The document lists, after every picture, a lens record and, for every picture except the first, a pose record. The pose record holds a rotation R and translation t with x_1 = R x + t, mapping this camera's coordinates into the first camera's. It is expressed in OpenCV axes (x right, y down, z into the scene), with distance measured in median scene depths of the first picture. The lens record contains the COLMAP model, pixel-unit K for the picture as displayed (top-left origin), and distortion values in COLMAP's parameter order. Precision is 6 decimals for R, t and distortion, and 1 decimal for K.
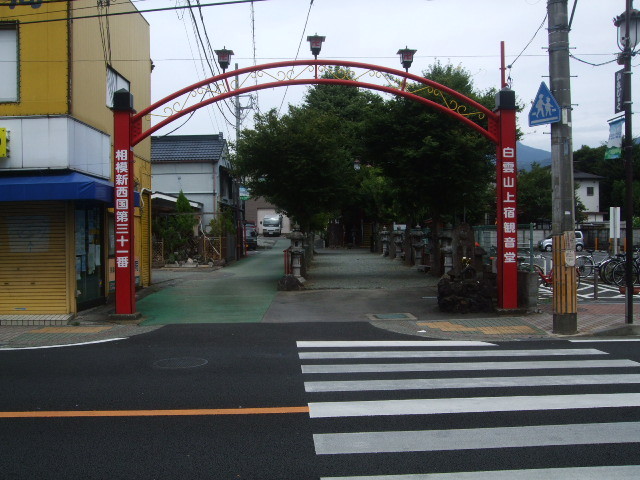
lens RADIAL K [[678.1, 0, 320.0], [0, 678.1, 240.0], [0, 0, 1]] dist [-0.203402, 0.271699]
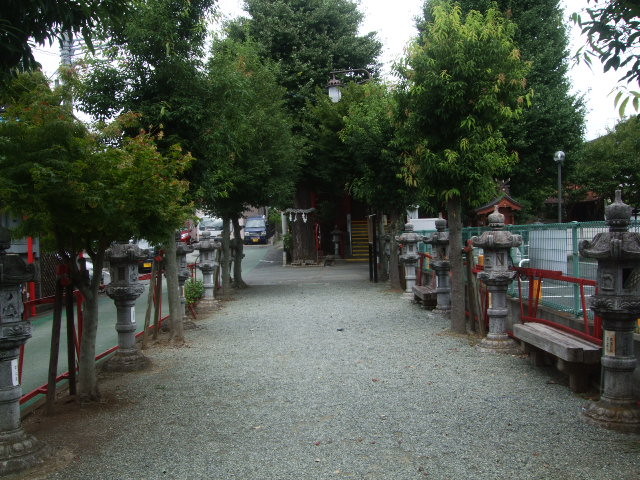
lens RADIAL K [[678.1, 0, 320.0], [0, 678.1, 240.0], [0, 0, 1]] dist [-0.203402, 0.271699]
pose [[0.999477, -0.025805, 0.019494, 0.037653], [0.025883, 0.999658, -0.003794, -0.009392], [-0.019389, 0.004296, 0.999803, 0.619709]]
